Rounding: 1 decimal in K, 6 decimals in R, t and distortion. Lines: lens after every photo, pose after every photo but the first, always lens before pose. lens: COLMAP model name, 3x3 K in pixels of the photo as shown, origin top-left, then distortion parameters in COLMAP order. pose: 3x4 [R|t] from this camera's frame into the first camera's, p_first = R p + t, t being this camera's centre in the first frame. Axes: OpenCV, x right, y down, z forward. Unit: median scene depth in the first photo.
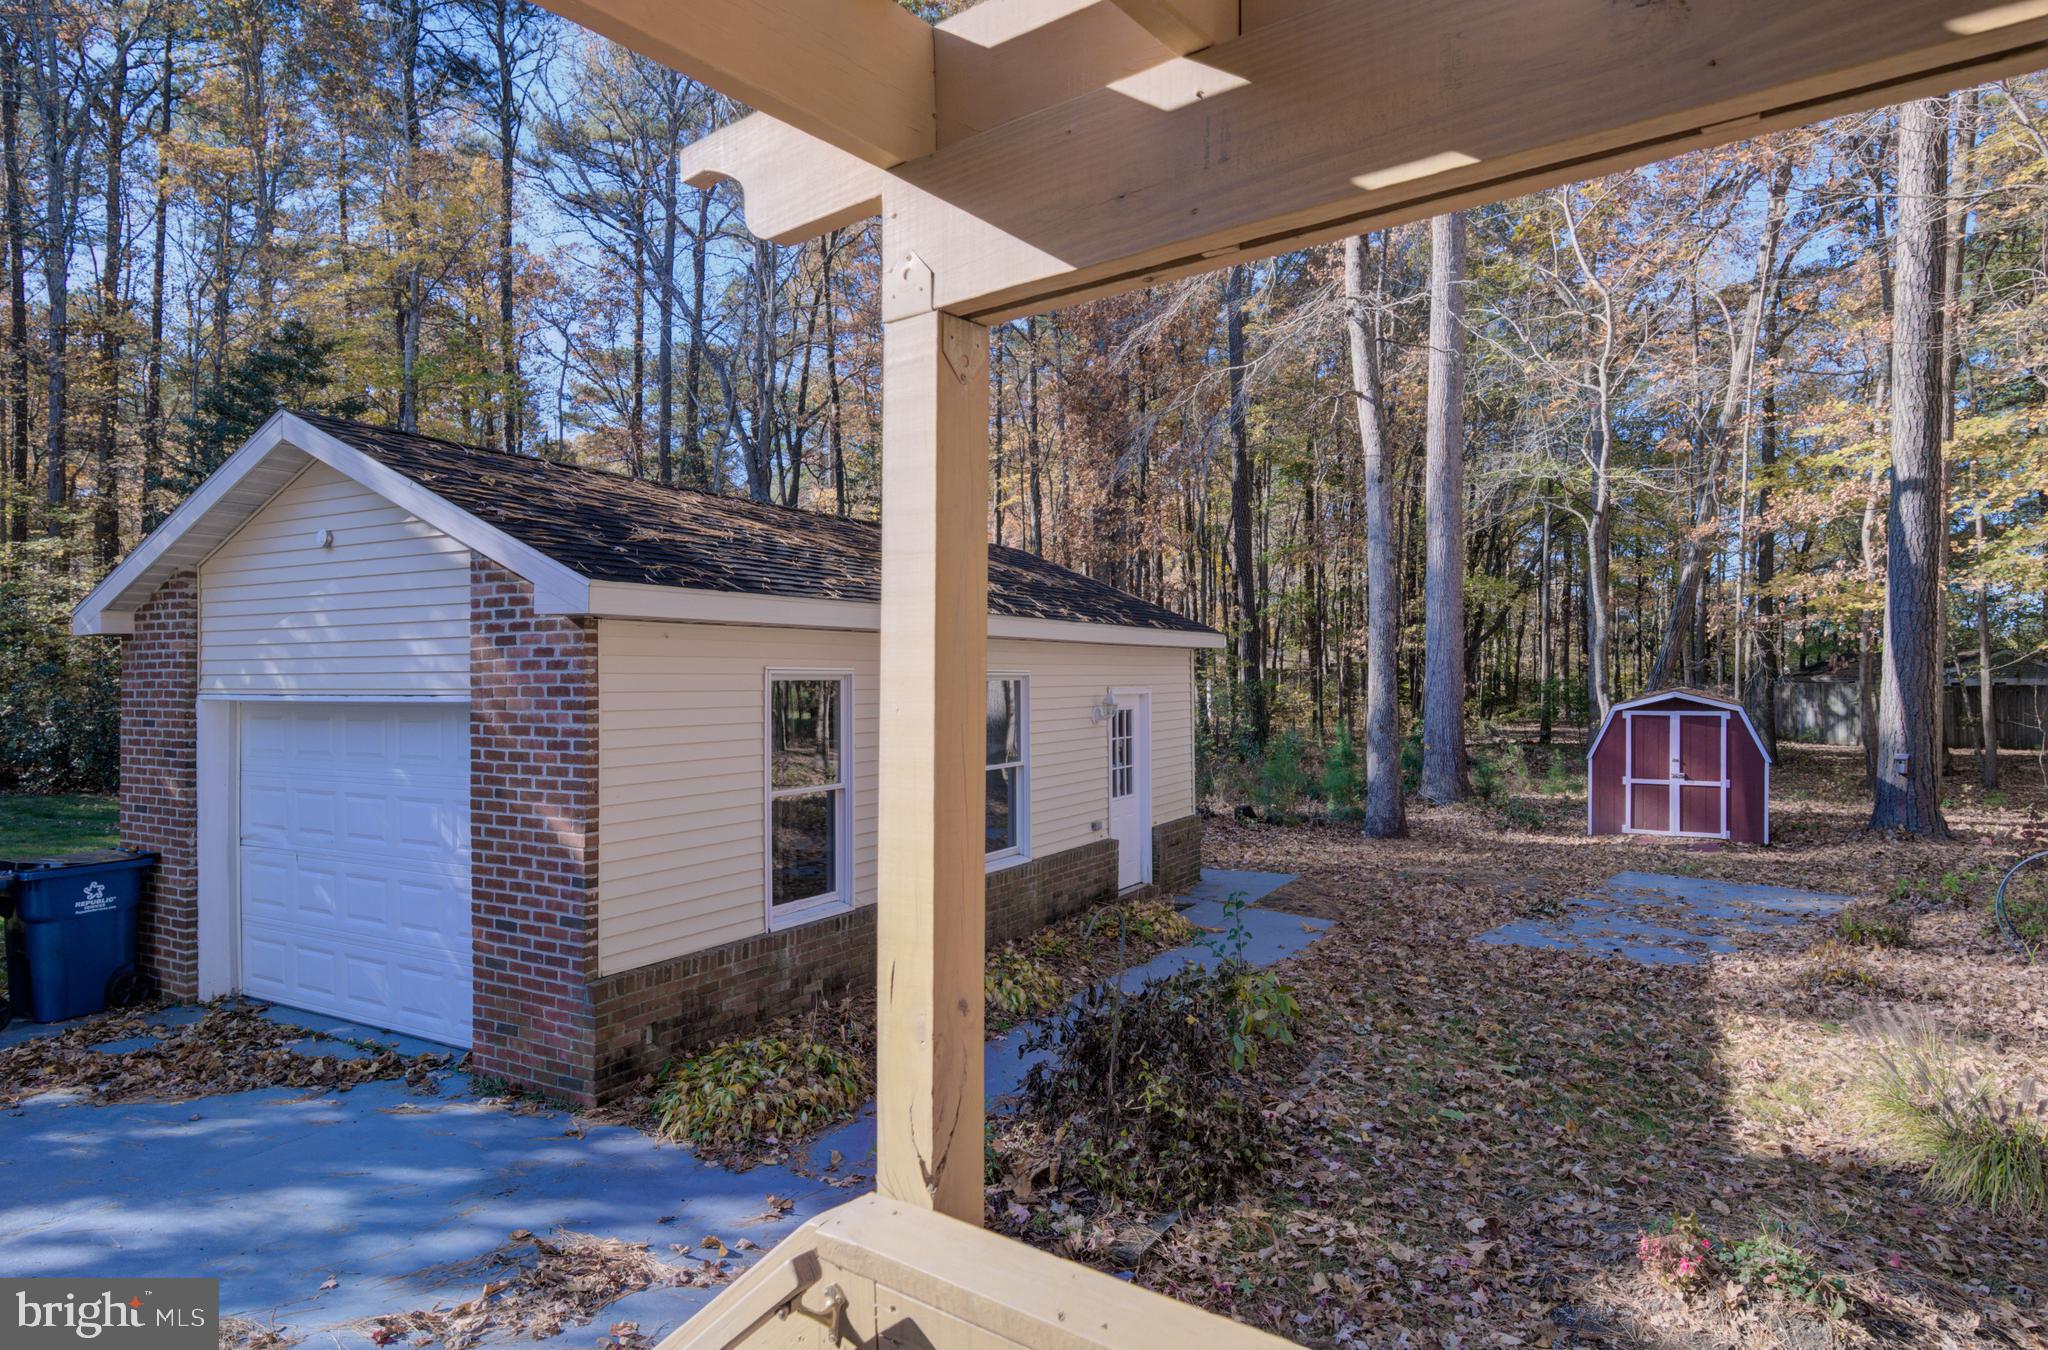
lens RADIAL K [[1152.9, 0, 1021.6], [0, 1152.9, 673.8], [0, 0, 1]] dist [-0.006948, -0.006358]
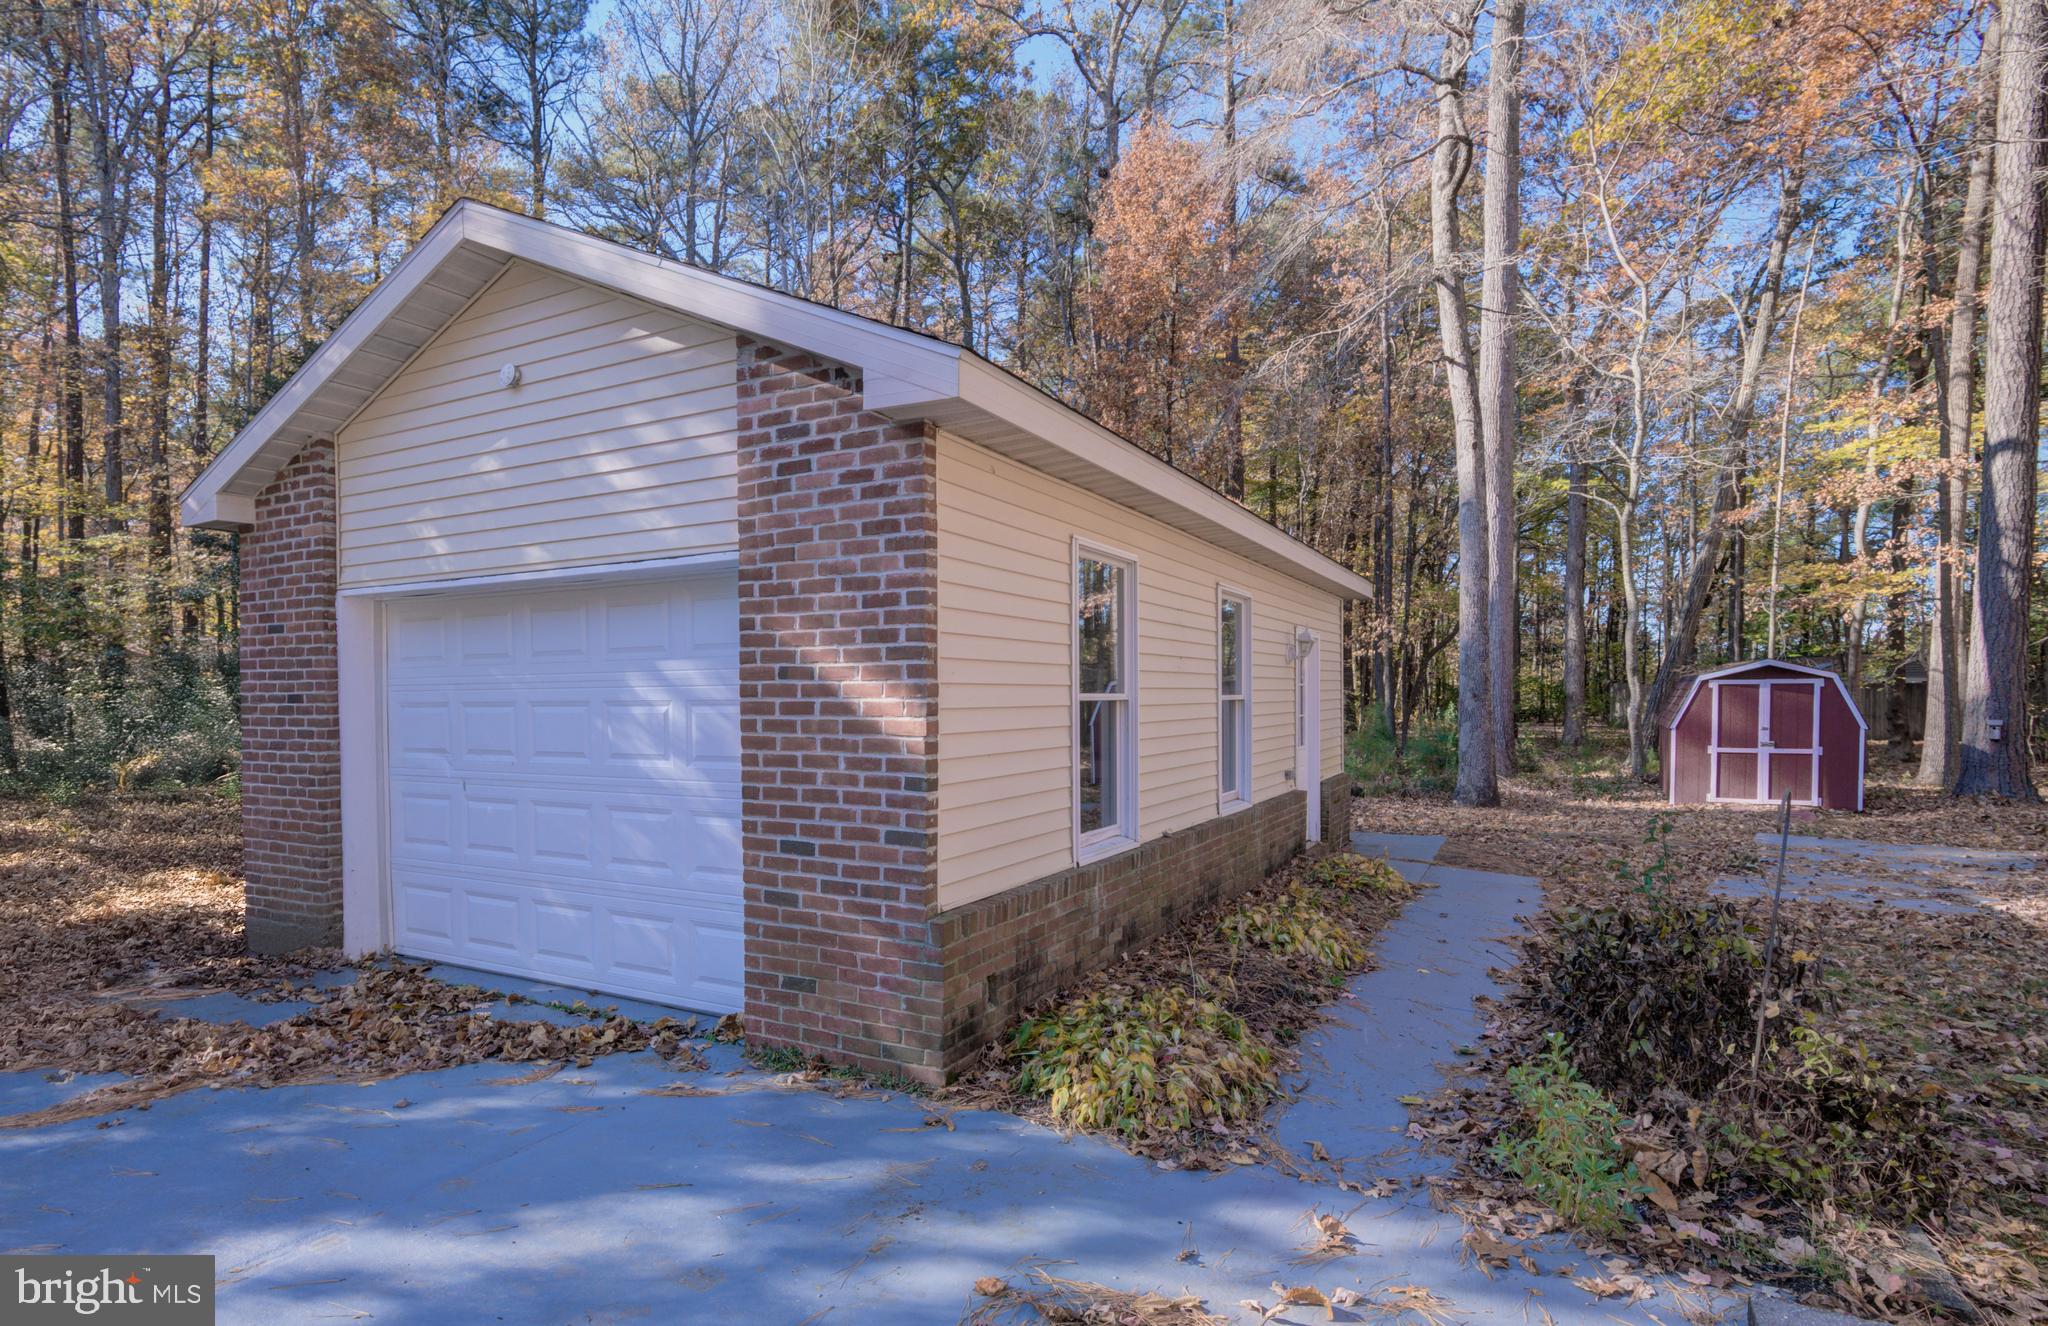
lens RADIAL K [[1038.6, 0, 996.0], [0, 1038.6, 715.6], [0, 0, 1]] dist [-0.019295, 0.000530]
pose [[0.999906, -0.001955, 0.013576, -0.256392], [0.001619, 0.999692, 0.024750, 0.090866], [-0.013621, -0.024726, 0.999601, 0.251807]]
